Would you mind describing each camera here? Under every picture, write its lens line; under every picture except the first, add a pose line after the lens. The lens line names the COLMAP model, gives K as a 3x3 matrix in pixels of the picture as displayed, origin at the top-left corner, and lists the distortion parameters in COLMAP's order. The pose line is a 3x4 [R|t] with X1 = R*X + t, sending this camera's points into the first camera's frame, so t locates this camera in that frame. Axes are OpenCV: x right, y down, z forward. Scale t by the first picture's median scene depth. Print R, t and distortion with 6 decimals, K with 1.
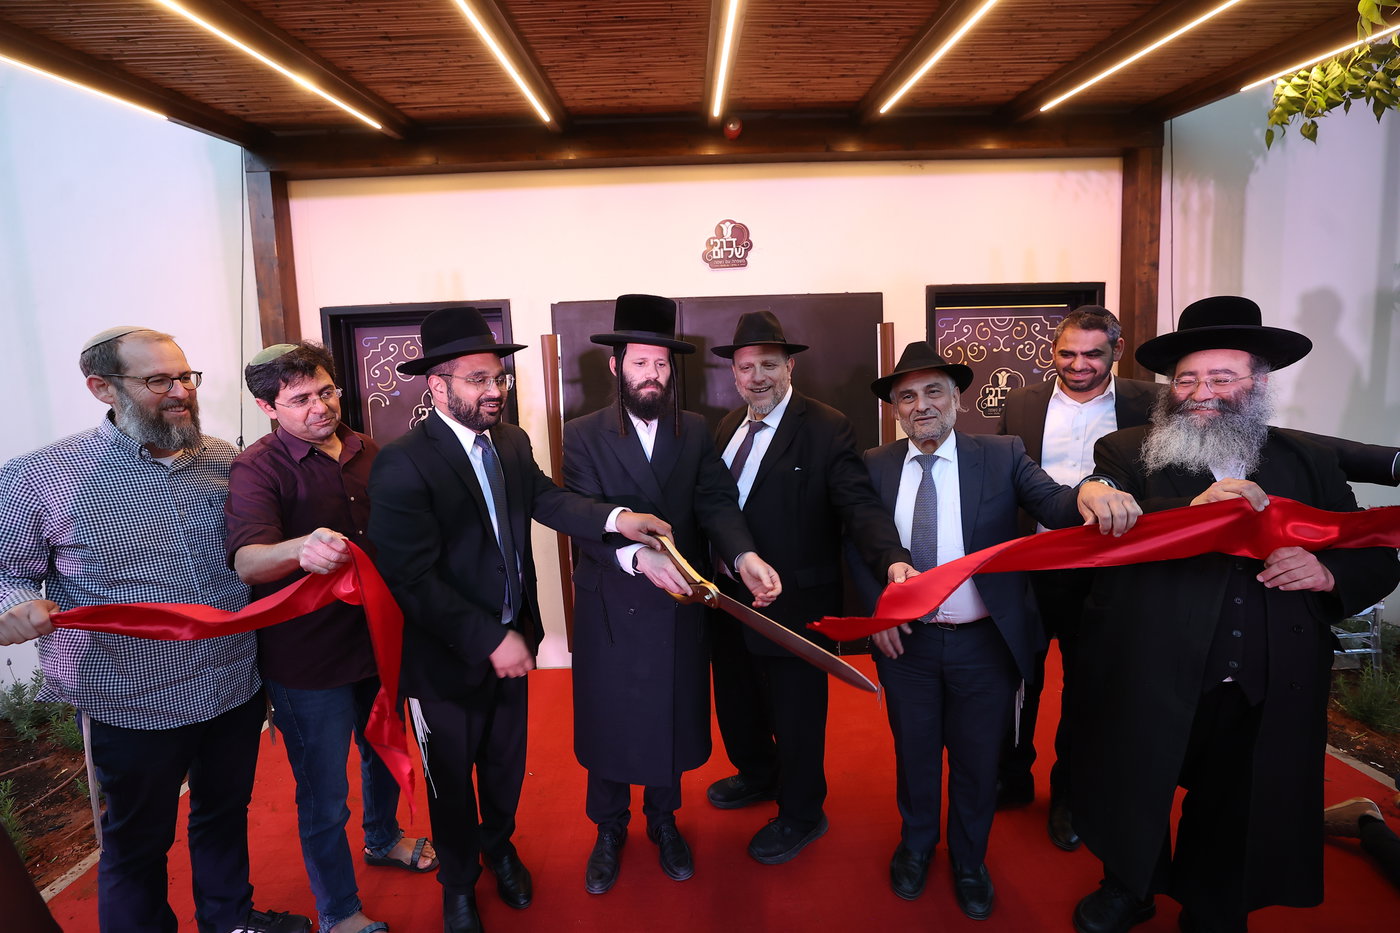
lens RADIAL K [[603.7, 0, 676.7], [0, 603.7, 451.1], [0, 0, 1]] dist [-0.000878, -0.000116]
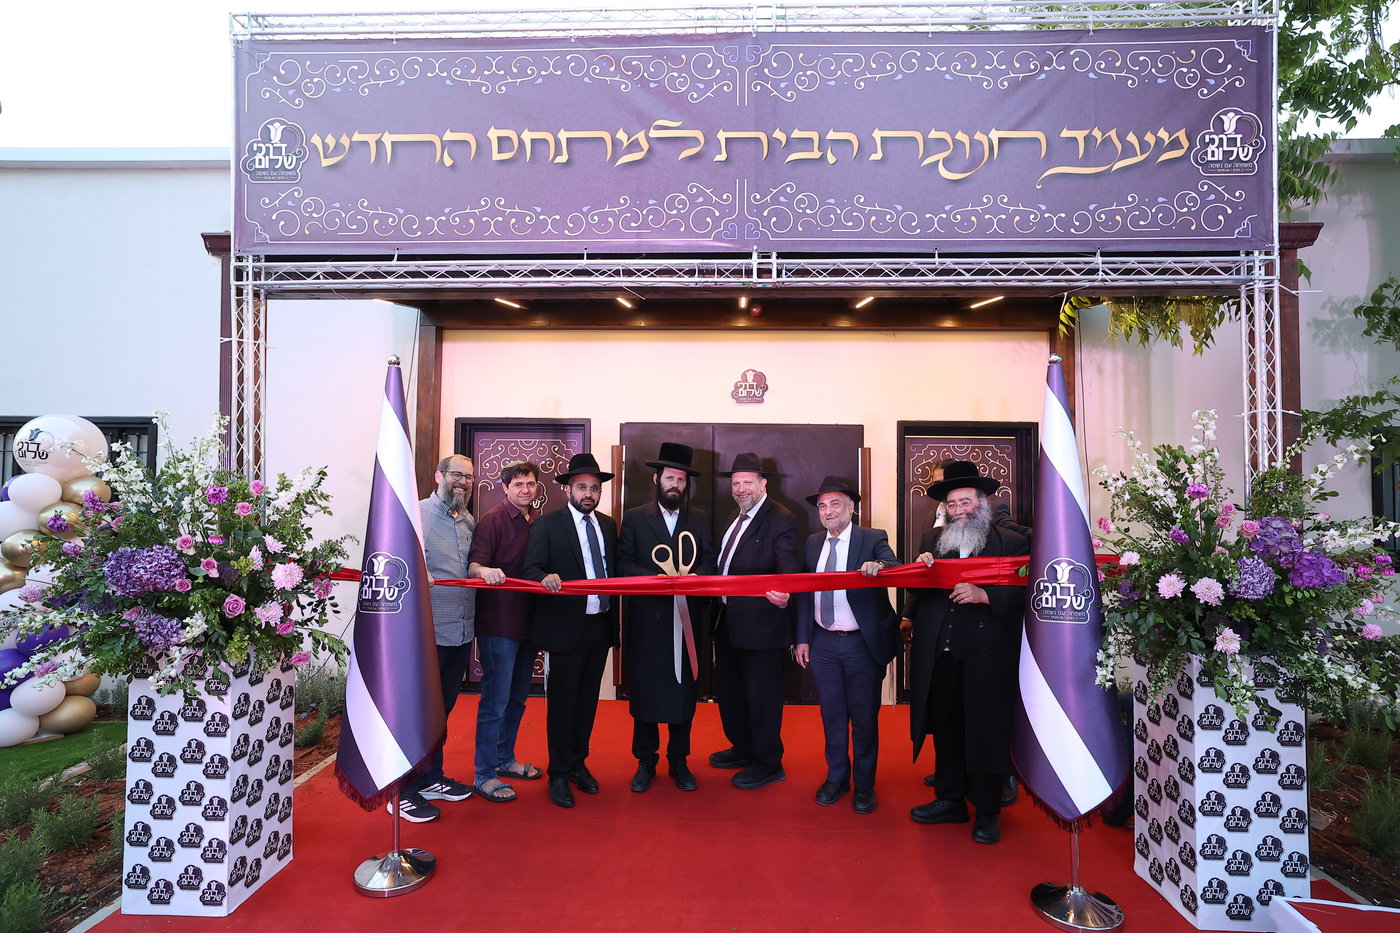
lens RADIAL K [[766.7, 0, 700.0], [0, 766.7, 466.5], [0, 0, 1]] dist [-0.146015, -0.000059]
pose [[0.997724, 0.047065, -0.048286, 0.065775], [-0.052108, 0.992661, -0.109128, 0.037643], [0.042795, 0.111395, 0.992854, -0.750554]]
